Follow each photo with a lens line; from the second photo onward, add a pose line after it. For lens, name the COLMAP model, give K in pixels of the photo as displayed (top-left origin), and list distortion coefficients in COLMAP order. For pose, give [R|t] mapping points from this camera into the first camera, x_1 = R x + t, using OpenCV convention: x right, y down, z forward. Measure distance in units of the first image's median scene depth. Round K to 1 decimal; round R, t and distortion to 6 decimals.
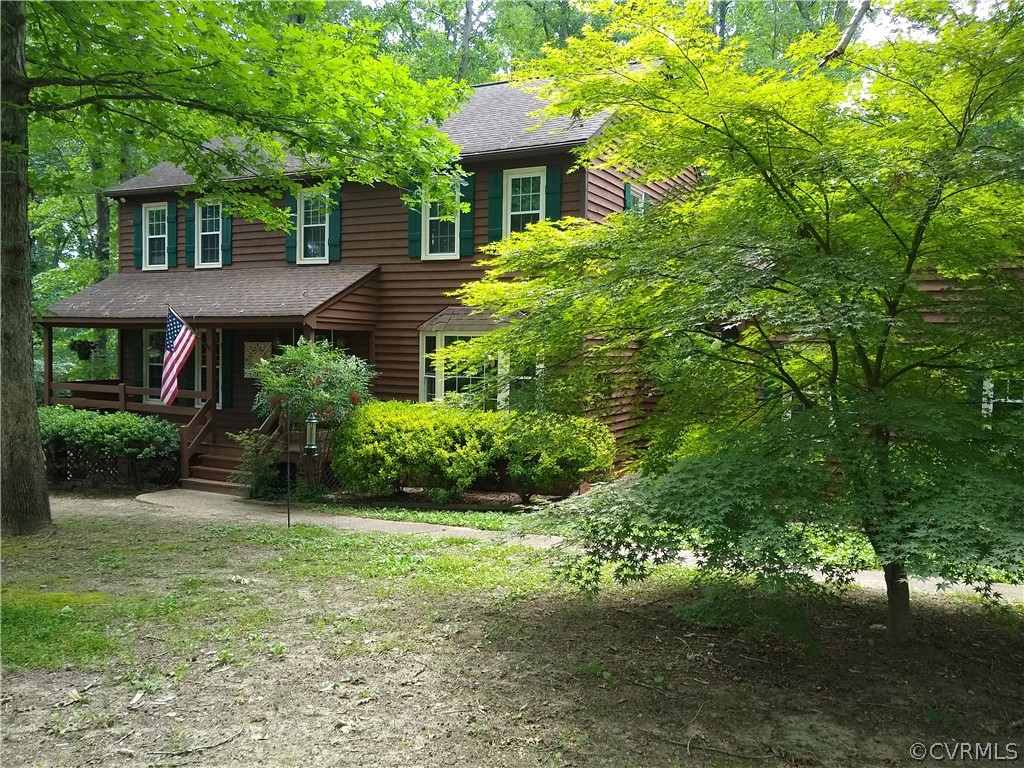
lens RADIAL K [[813.1, 0, 512.1], [0, 813.1, 365.8], [0, 0, 1]] dist [-0.007566, -0.004872]
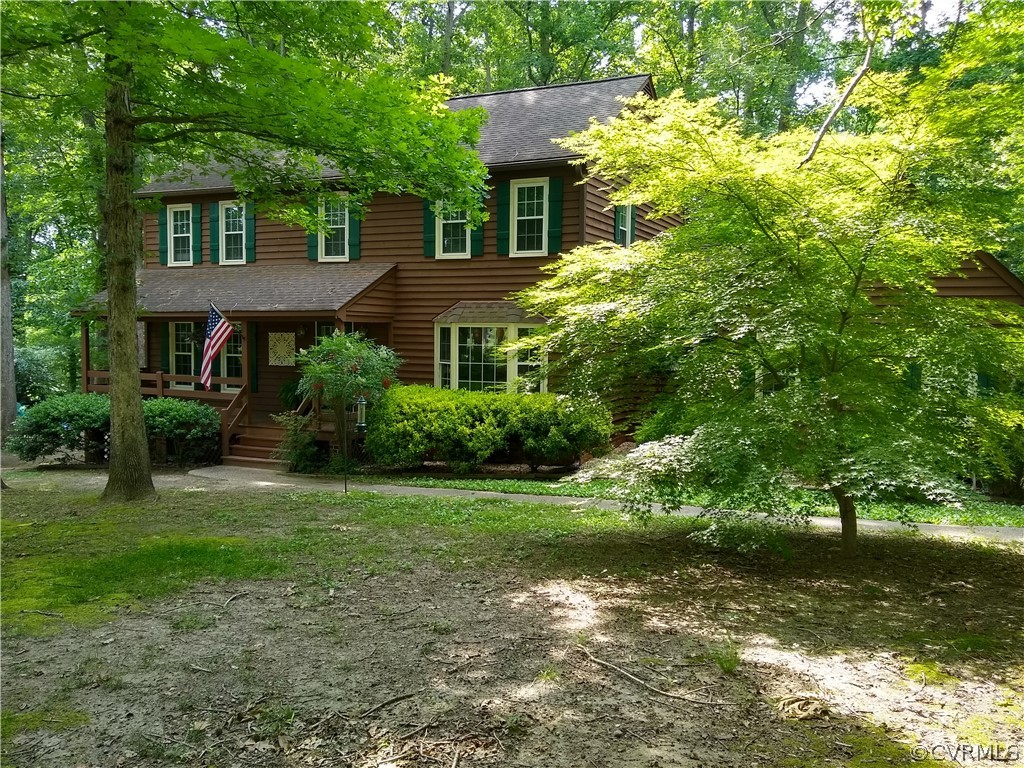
lens RADIAL K [[813.1, 0, 512.1], [0, 813.1, 365.8], [0, 0, 1]] dist [-0.007566, -0.004872]
pose [[0.999019, -0.009396, 0.043273, -0.060426], [0.008448, 0.999721, 0.022052, -0.007123], [-0.043468, -0.021665, 0.998820, -0.137462]]
